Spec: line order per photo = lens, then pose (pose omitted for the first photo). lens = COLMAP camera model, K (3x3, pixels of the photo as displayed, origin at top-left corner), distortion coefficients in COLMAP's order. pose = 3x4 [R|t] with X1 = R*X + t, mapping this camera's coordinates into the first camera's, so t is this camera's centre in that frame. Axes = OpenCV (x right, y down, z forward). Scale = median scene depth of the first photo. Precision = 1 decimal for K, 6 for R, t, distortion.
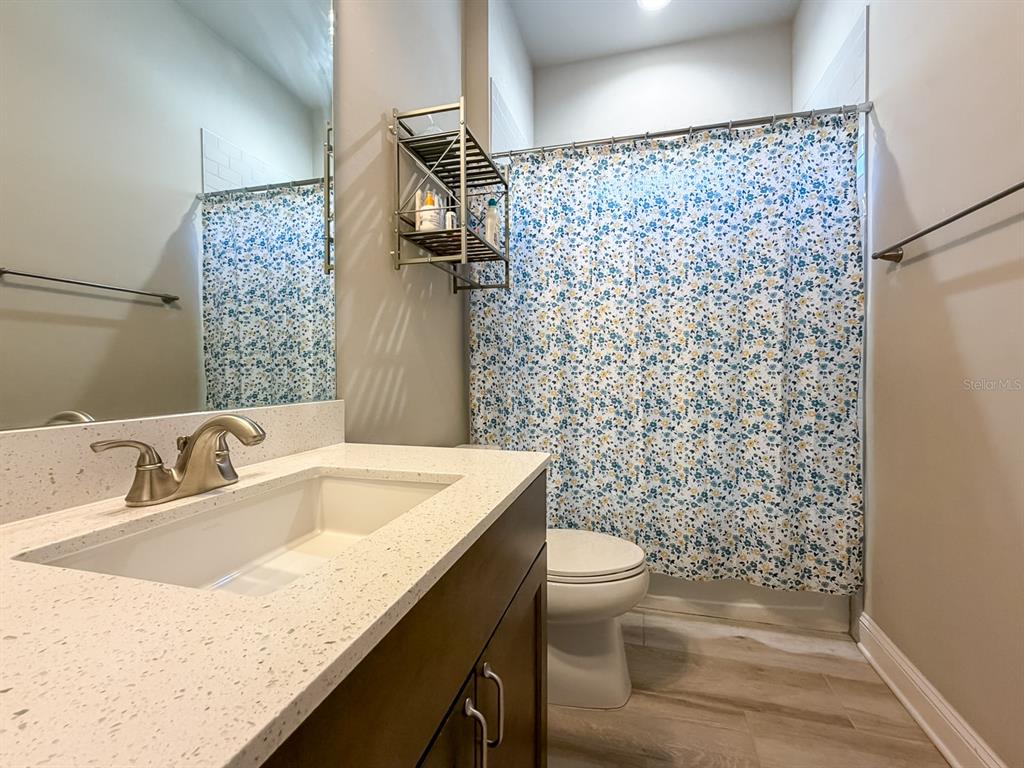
lens RADIAL K [[414.6, 0, 518.7], [0, 414.6, 373.6], [0, 0, 1]] dist [0.000305, 0.000670]
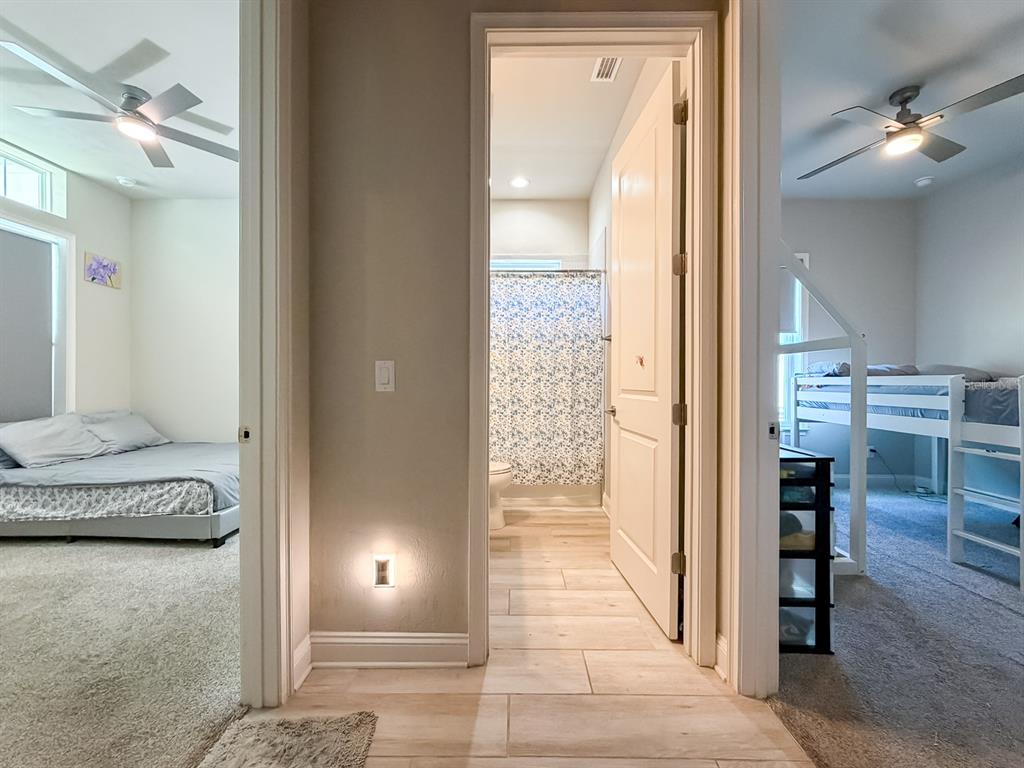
lens RADIAL K [[414.6, 0, 510.3], [0, 414.6, 381.2], [0, 0, 1]] dist [0.000305, 0.000670]
pose [[0.961344, 0.005718, 0.275290, -0.278203], [-0.004493, 0.999977, -0.005079, -0.016223], [-0.275313, 0.003646, 0.961348, -1.004815]]
